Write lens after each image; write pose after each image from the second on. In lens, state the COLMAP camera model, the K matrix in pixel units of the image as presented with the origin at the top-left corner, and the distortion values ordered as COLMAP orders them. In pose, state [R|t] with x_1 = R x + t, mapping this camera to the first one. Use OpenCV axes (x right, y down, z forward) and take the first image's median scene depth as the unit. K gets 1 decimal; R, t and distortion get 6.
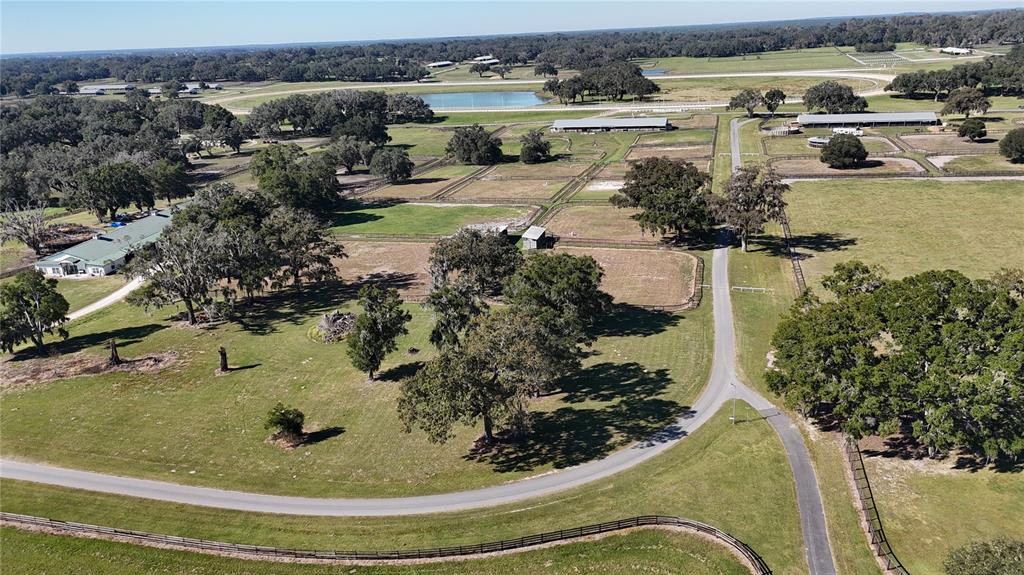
lens RADIAL K [[752.7, 0, 513.3], [0, 752.7, 288.5], [0, 0, 1]] dist [0.074819, -0.067104]
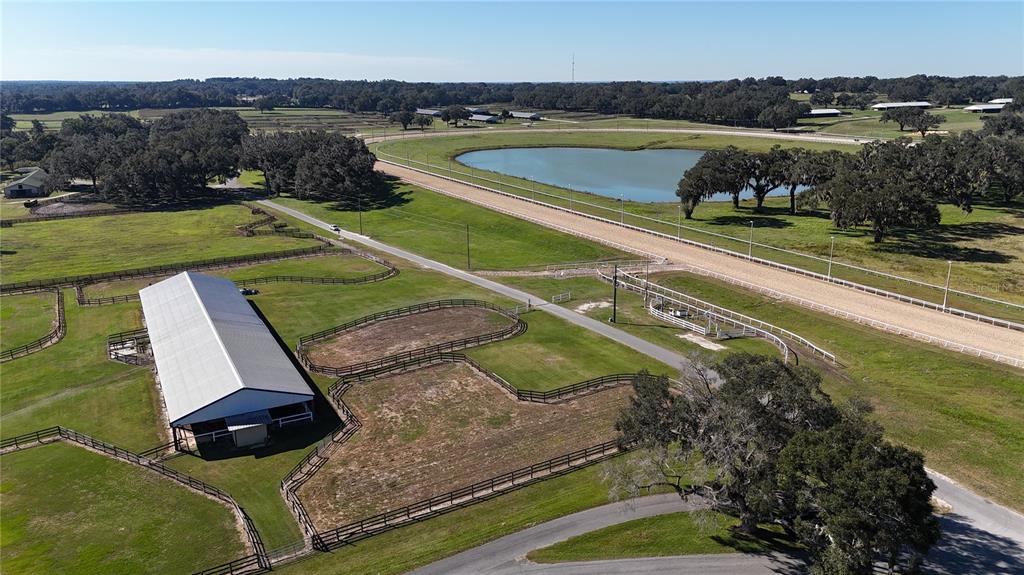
lens RADIAL K [[751.1, 0, 513.2], [0, 751.1, 286.6], [0, 0, 1]] dist [0.084077, -0.084423]
pose [[0.692828, 0.229602, -0.683573, 0.780805], [-0.257020, 0.964324, 0.063402, -0.566922], [0.673743, 0.131765, 0.727124, 1.777546]]
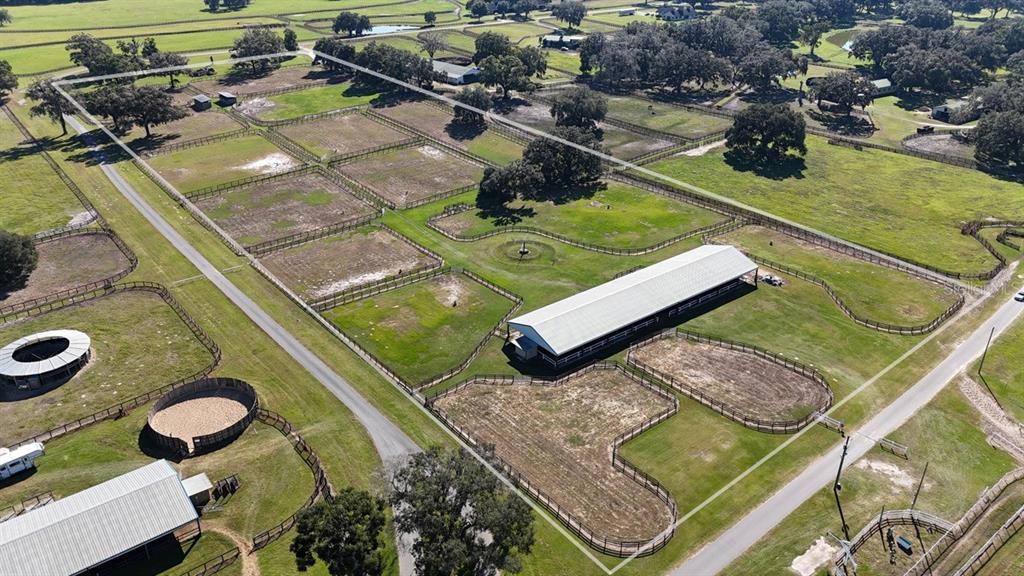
lens RADIAL K [[751.1, 0, 513.2], [0, 751.1, 287.1], [0, 0, 1]] dist [0.084077, -0.084423]
pose [[-0.592810, 0.406571, -0.695180, 0.891107], [-0.232078, 0.740349, 0.630891, -0.917982], [0.771178, 0.535334, -0.344530, 2.200595]]
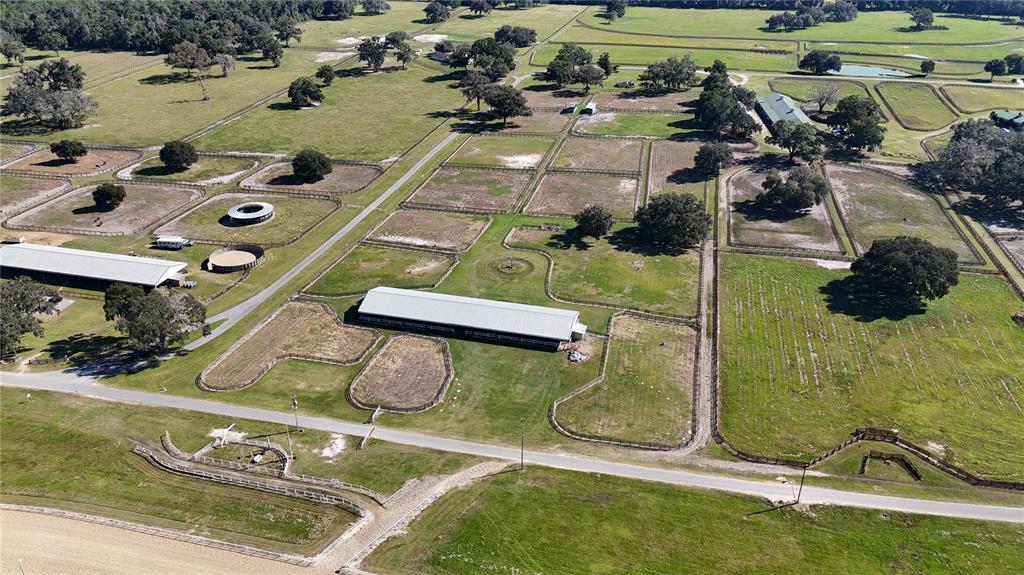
lens RADIAL K [[751.1, 0, 513.2], [0, 751.1, 286.6], [0, 0, 1]] dist [0.084077, -0.084423]
pose [[-0.998914, 0.044884, 0.012523, 0.184311], [0.040014, 0.688464, 0.724165, -1.223340], [0.023882, 0.723880, -0.689513, 2.732780]]
